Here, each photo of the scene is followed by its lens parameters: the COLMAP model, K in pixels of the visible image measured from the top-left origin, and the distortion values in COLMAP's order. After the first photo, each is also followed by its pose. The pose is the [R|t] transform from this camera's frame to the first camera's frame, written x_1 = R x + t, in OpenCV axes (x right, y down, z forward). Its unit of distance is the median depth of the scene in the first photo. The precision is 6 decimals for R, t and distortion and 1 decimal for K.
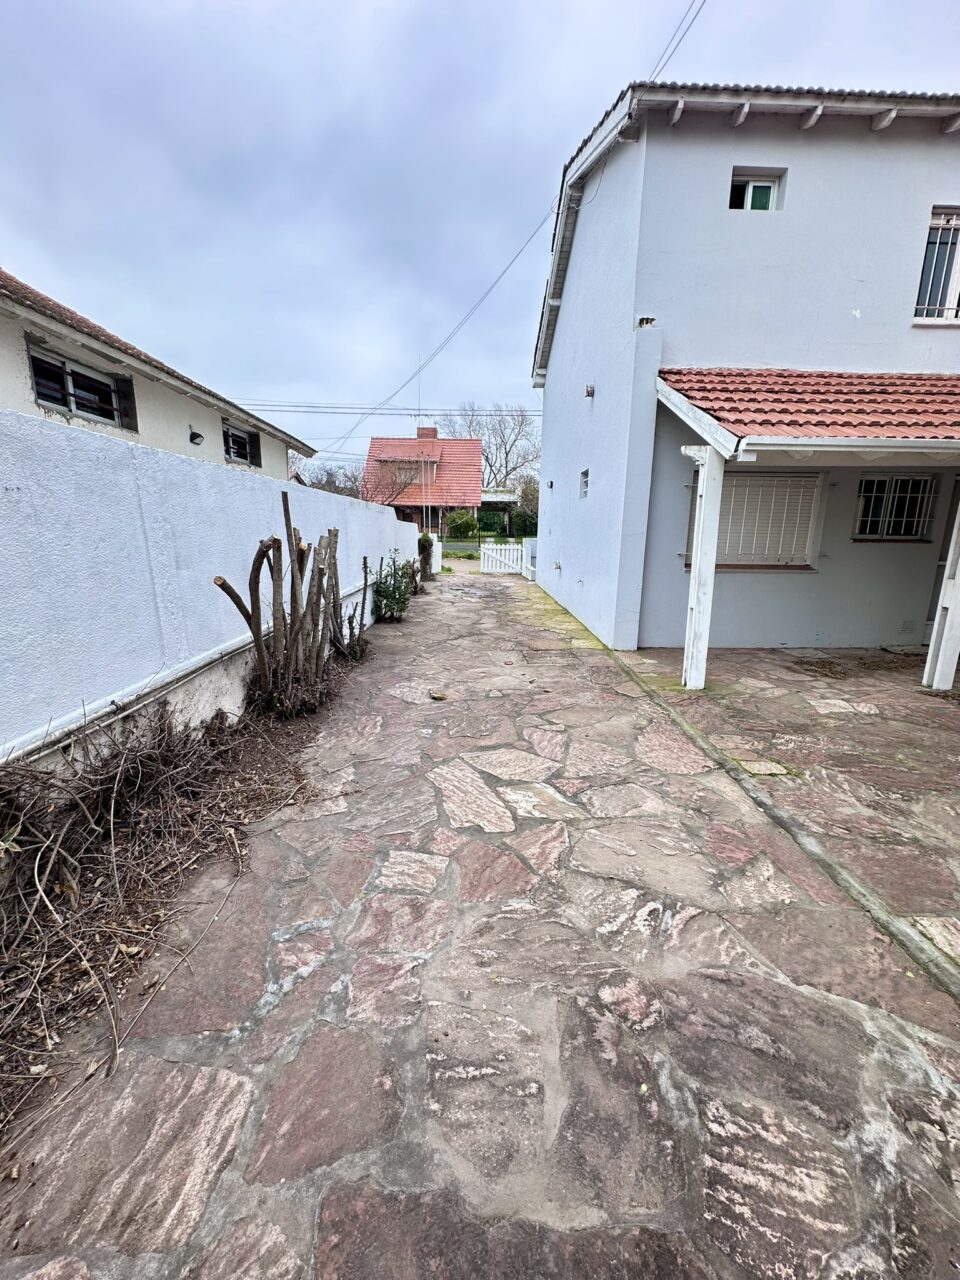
lens RADIAL K [[511.4, 0, 479.6], [0, 511.4, 640.1], [0, 0, 1]] dist [-0.001572, 0.000761]
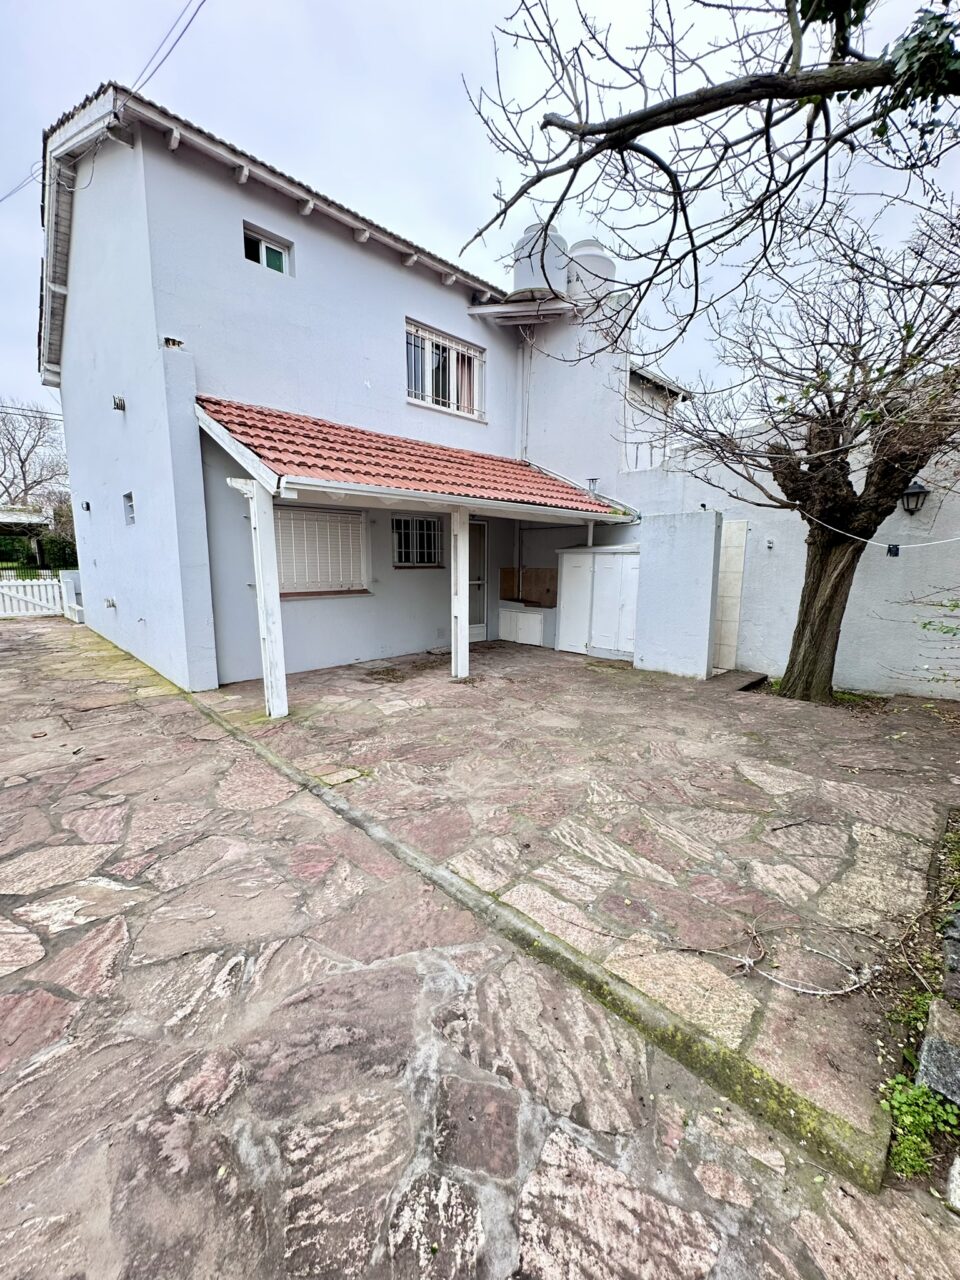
lens RADIAL K [[511.4, 0, 479.6], [0, 511.4, 640.1], [0, 0, 1]] dist [-0.001572, 0.000761]
pose [[0.727677, -0.115448, 0.676134, 0.051762], [0.150983, 0.988516, 0.006294, -0.001496], [-0.669097, 0.097505, 0.736751, -0.028325]]
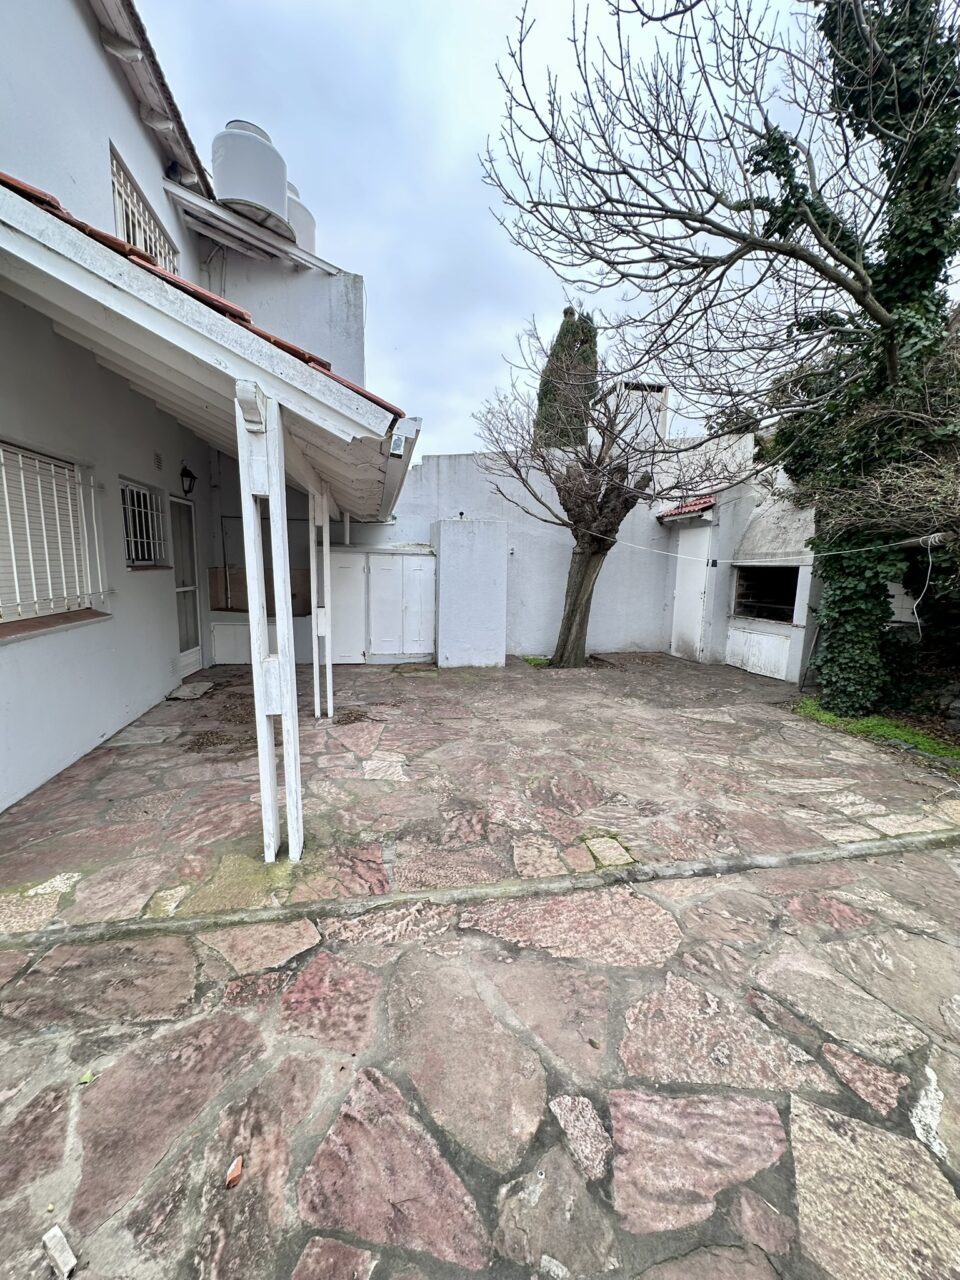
lens RADIAL K [[511.4, 0, 479.6], [0, 511.4, 640.1], [0, 0, 1]] dist [-0.001572, 0.000761]
pose [[-0.201882, -0.162911, 0.965766, -0.127849], [0.181184, 0.962837, 0.200291, -0.237201], [-0.962505, 0.215417, -0.164862, 1.034157]]
